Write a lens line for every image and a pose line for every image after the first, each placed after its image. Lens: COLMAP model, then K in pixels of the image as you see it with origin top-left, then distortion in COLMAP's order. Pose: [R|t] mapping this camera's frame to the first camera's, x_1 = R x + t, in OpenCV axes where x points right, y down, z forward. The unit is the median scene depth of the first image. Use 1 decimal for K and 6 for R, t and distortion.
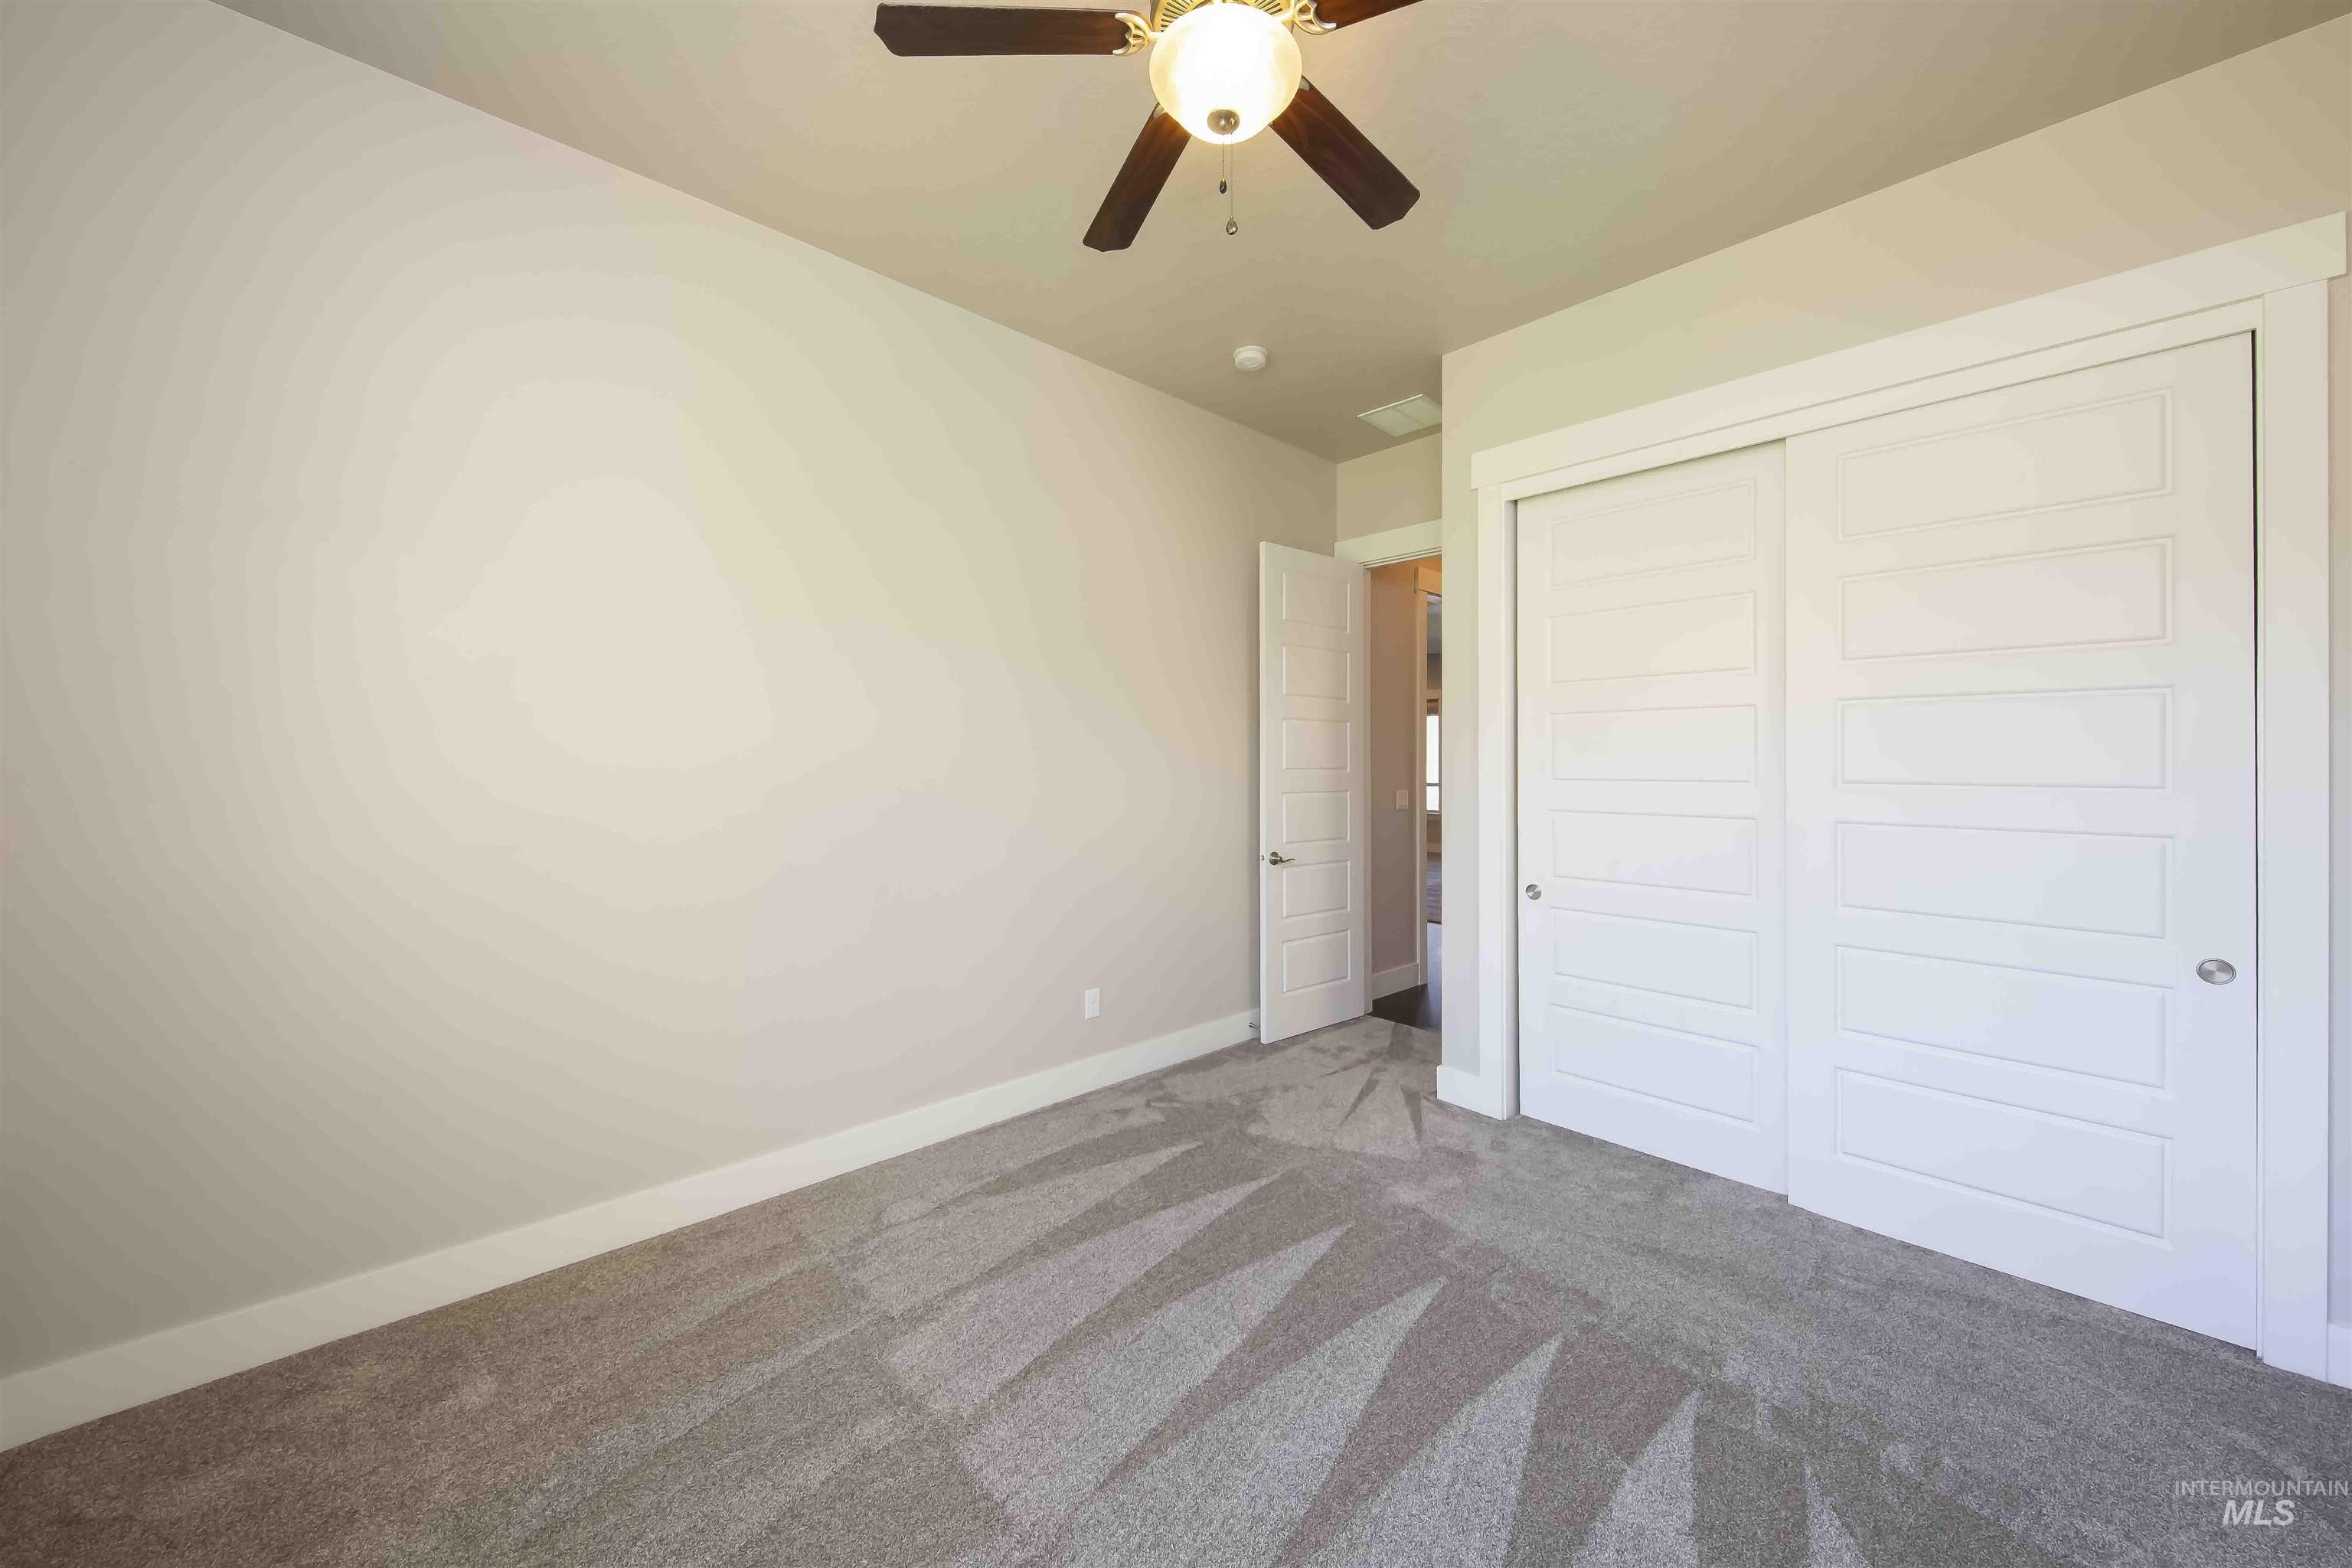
lens RADIAL K [[898.4, 0, 1170.2], [0, 898.4, 764.8], [0, 0, 1]] dist [-0.000792, -0.000252]
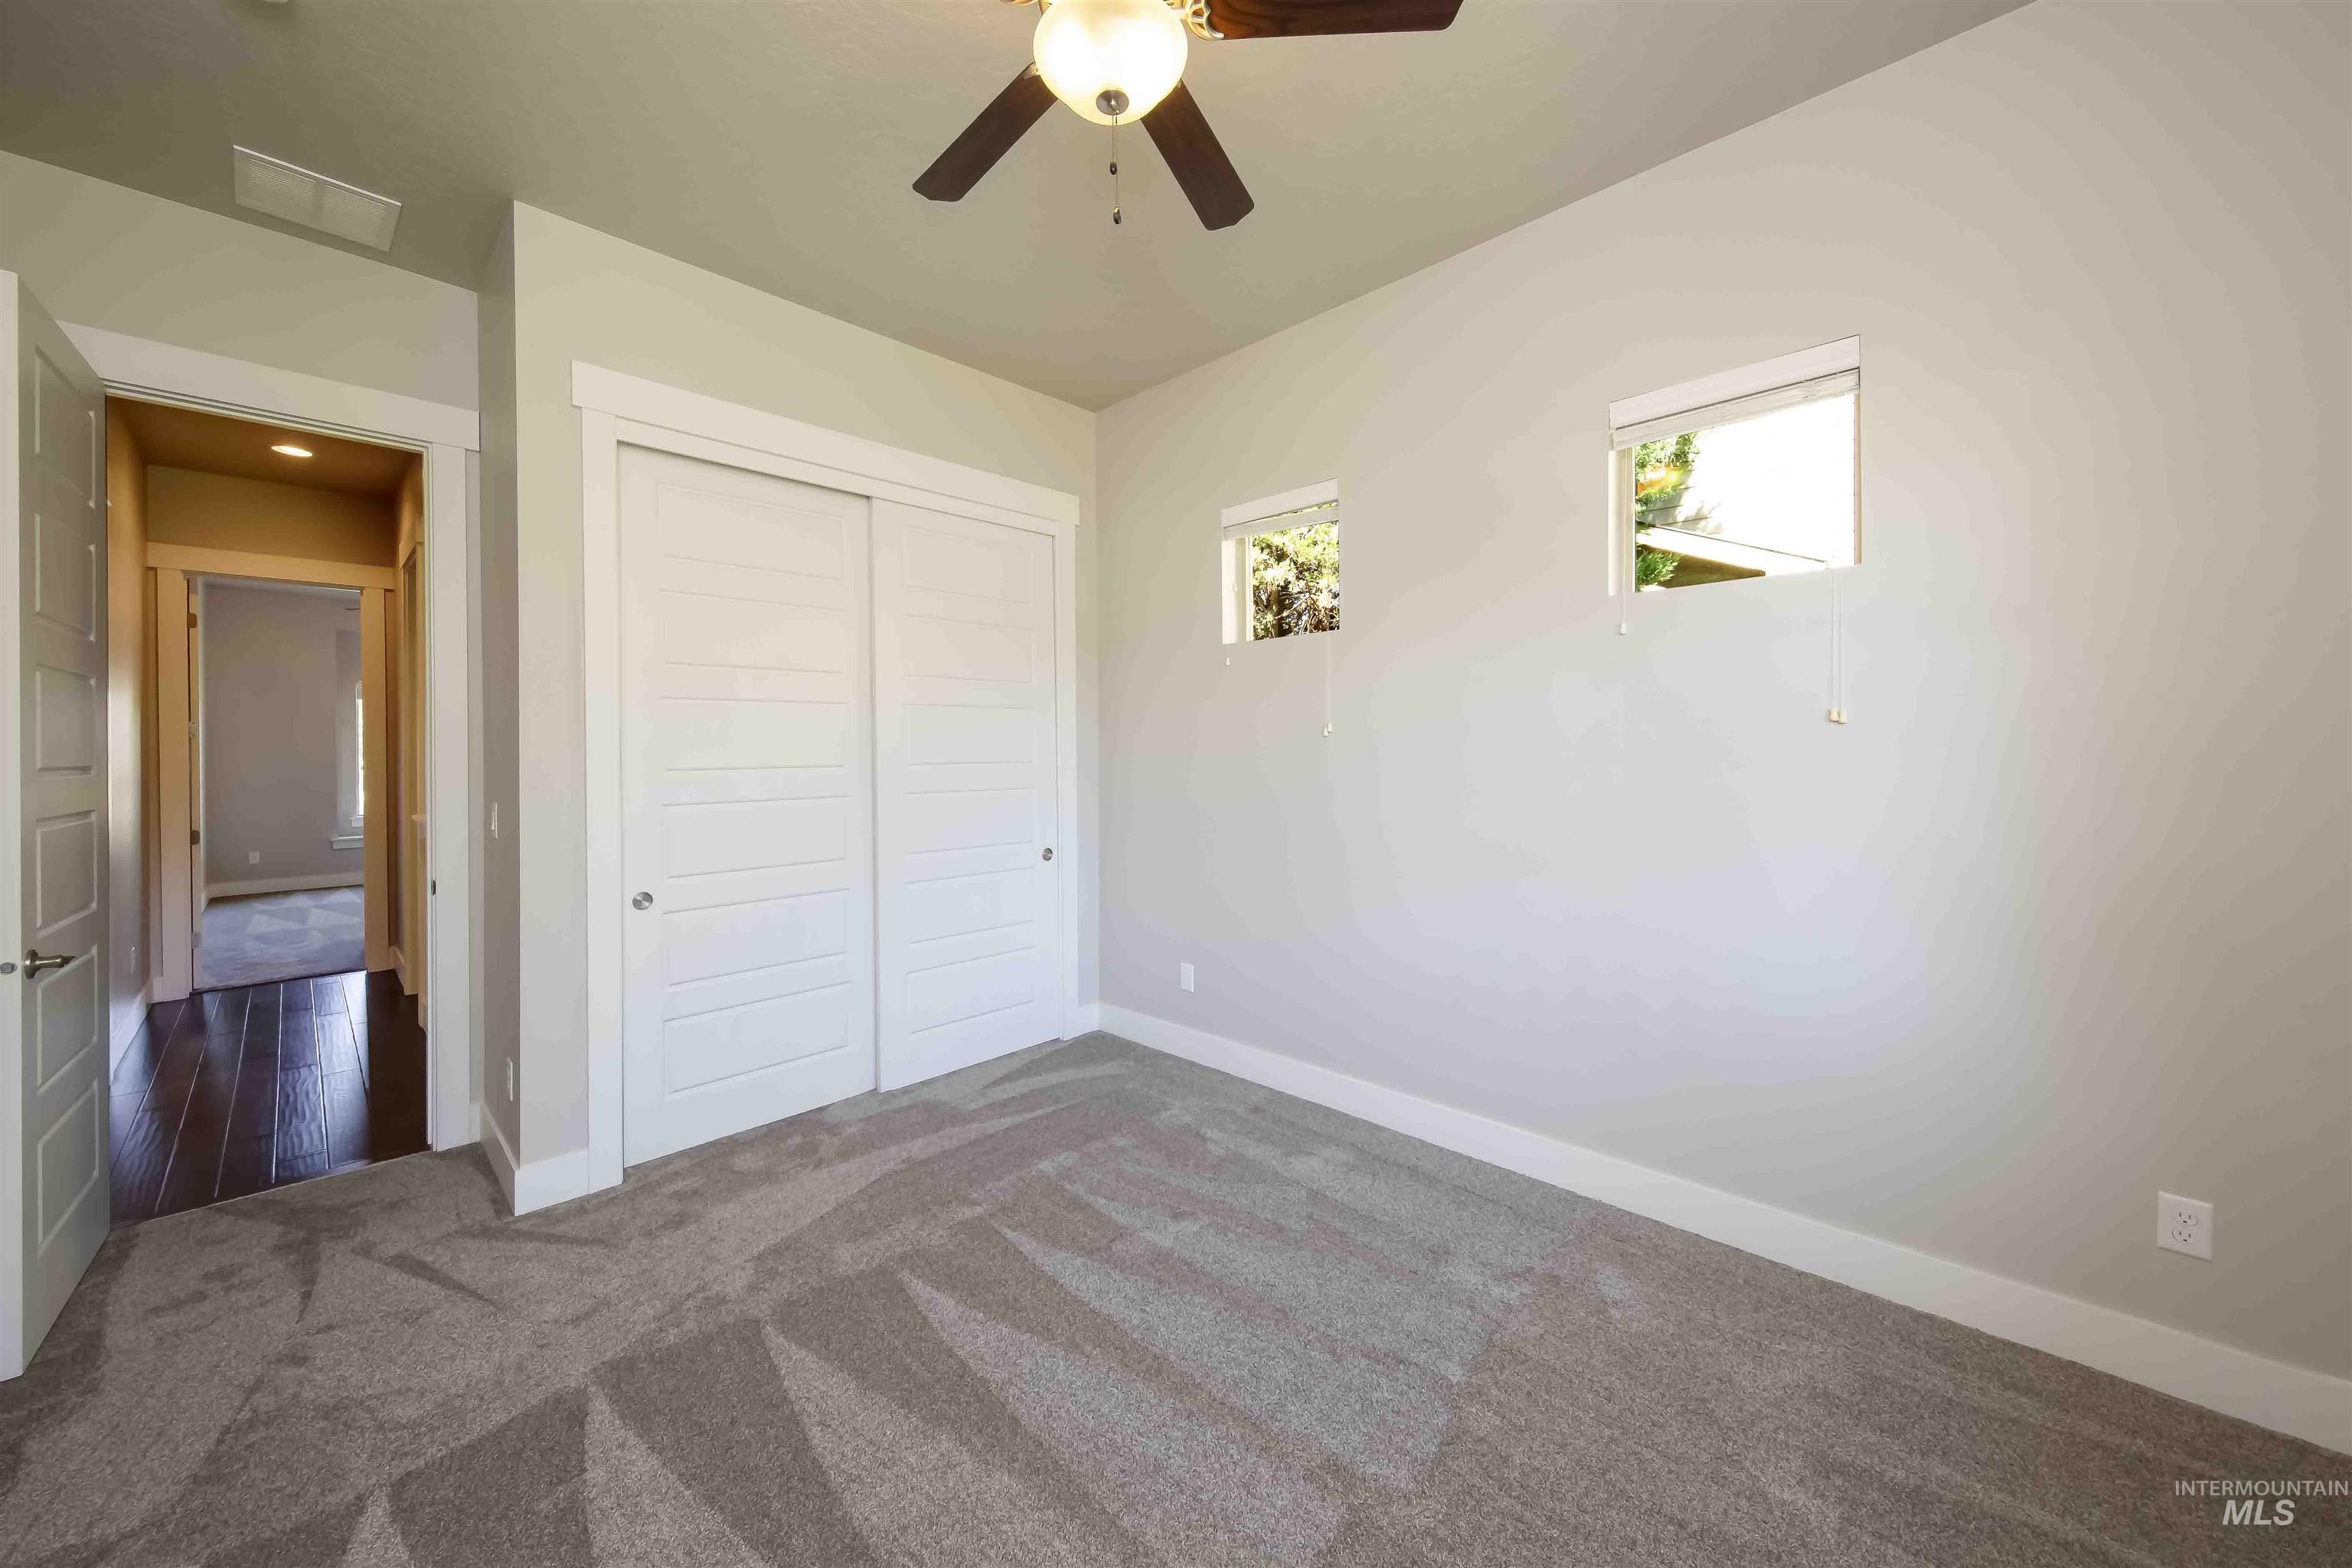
lens RADIAL K [[898.4, 0, 1170.2], [0, 898.4, 764.8], [0, 0, 1]] dist [-0.000792, -0.000252]
pose [[-0.110304, -0.021389, 0.993668, -0.494710], [0.006310, 0.999733, 0.022220, -0.009049], [-0.993878, 0.008721, -0.110139, 0.565409]]
